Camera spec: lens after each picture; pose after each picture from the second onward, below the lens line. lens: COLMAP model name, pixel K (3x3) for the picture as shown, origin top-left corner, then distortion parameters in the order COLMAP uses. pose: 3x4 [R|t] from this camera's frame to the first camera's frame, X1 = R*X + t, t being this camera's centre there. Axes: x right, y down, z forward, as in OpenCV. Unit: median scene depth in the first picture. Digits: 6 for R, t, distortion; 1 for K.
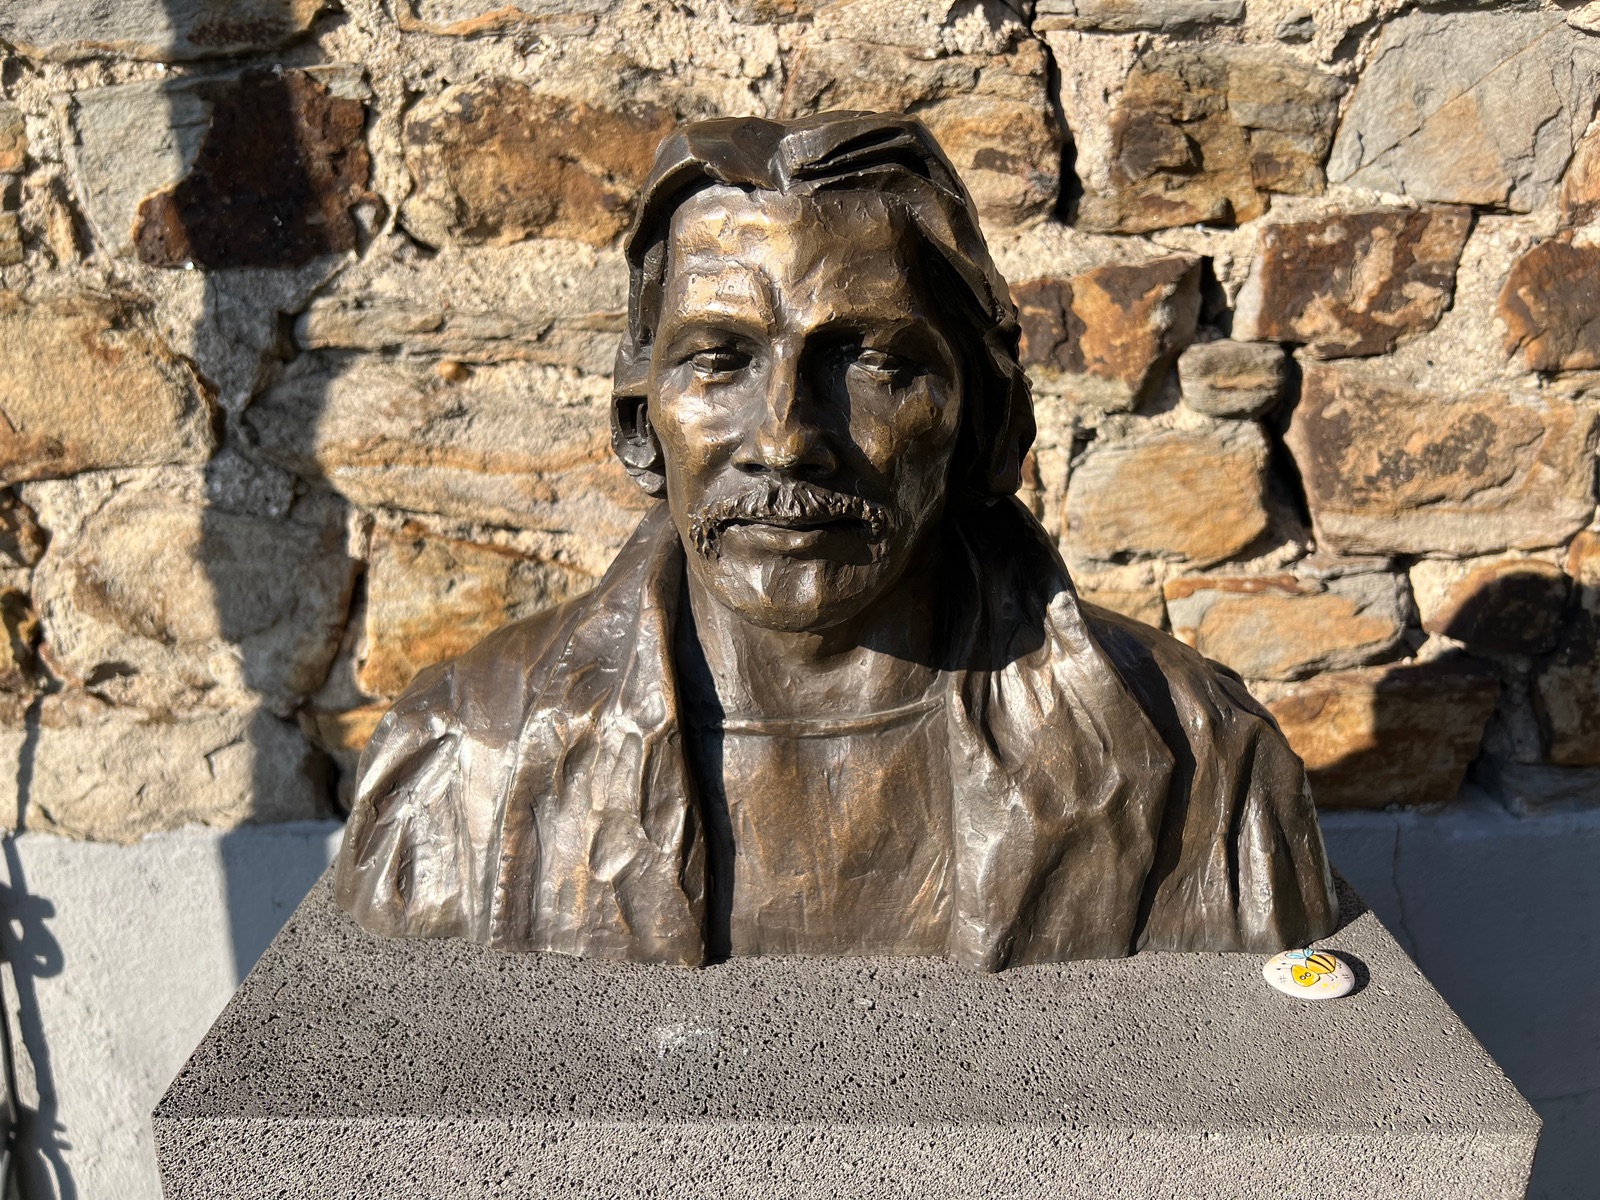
lens RADIAL K [[1207.8, 0, 810.4], [0, 1207.8, 593.9], [0, 0, 1]] dist [0.021489, -0.026023]
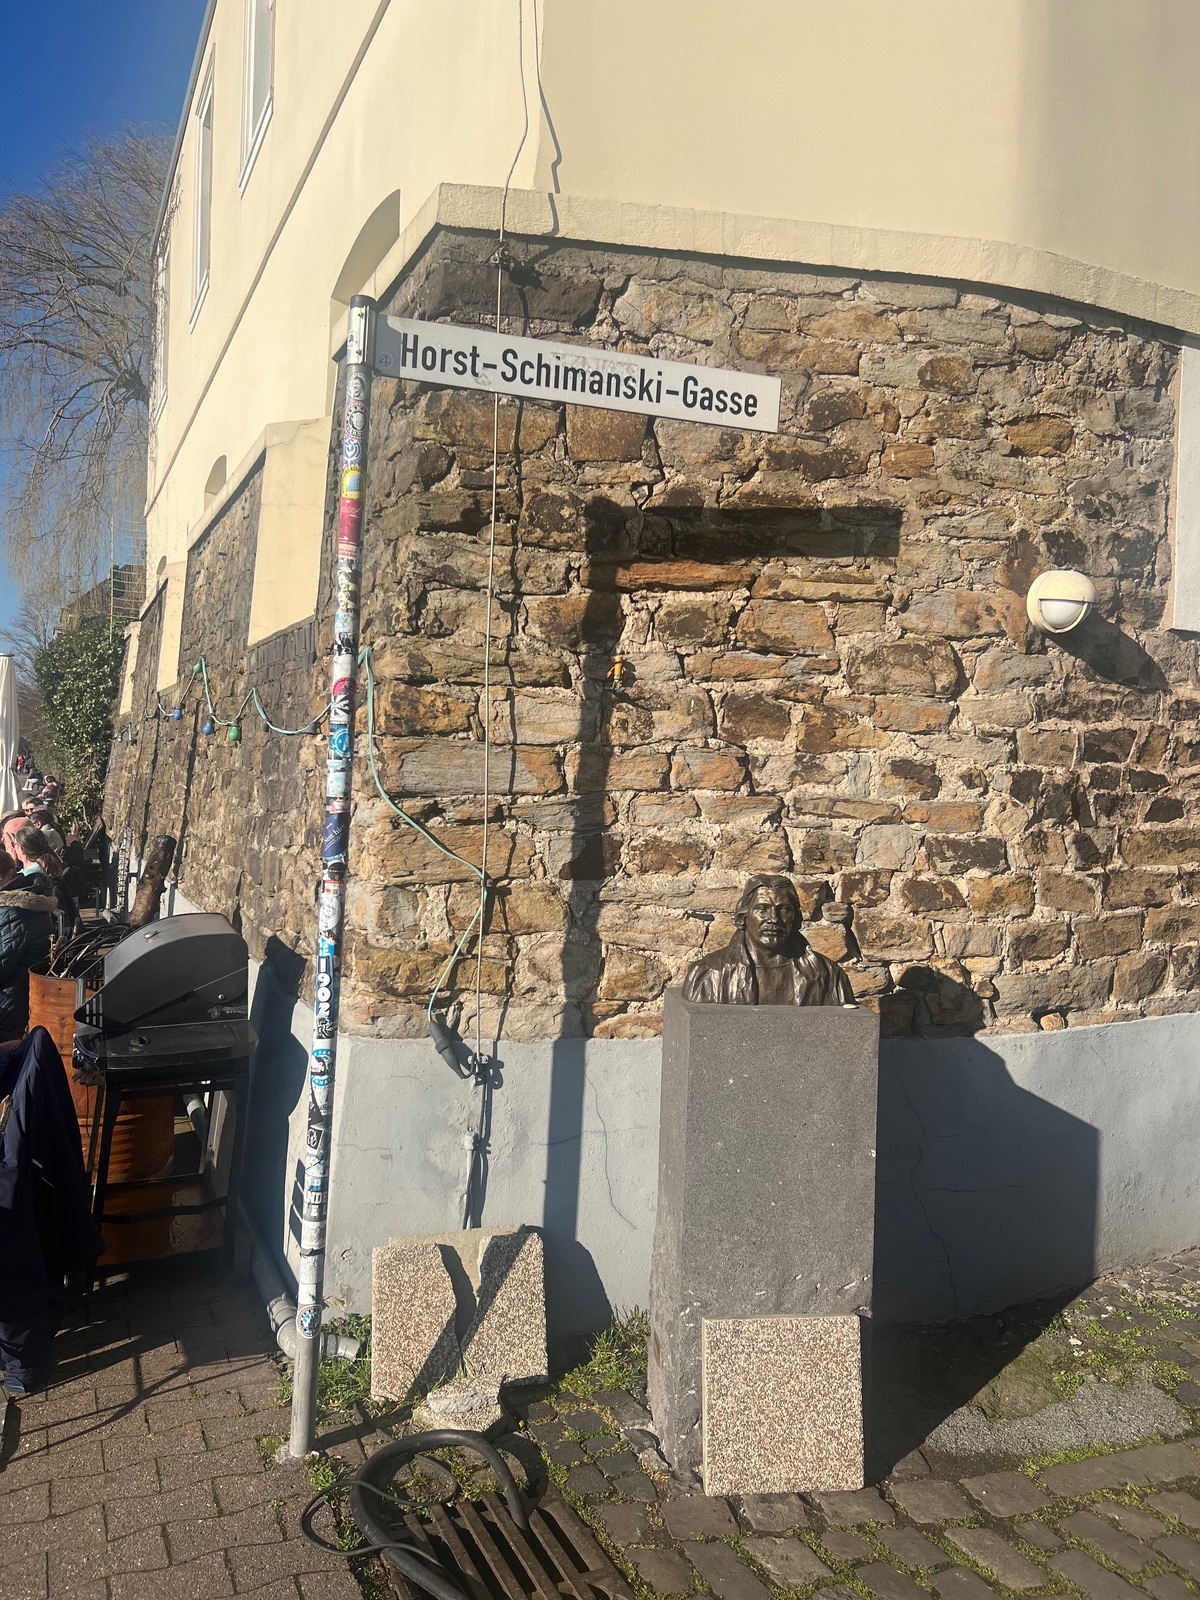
lens RADIAL K [[1207.8, 0, 559.7], [0, 1207.8, 761.0], [0, 0, 1]] dist [0.021489, -0.026023]
pose [[0.995917, 0.025767, 0.086517, -0.905880], [0.000465, 0.956921, -0.290348, 0.497702], [-0.090271, 0.289203, 0.953002, -2.835889]]
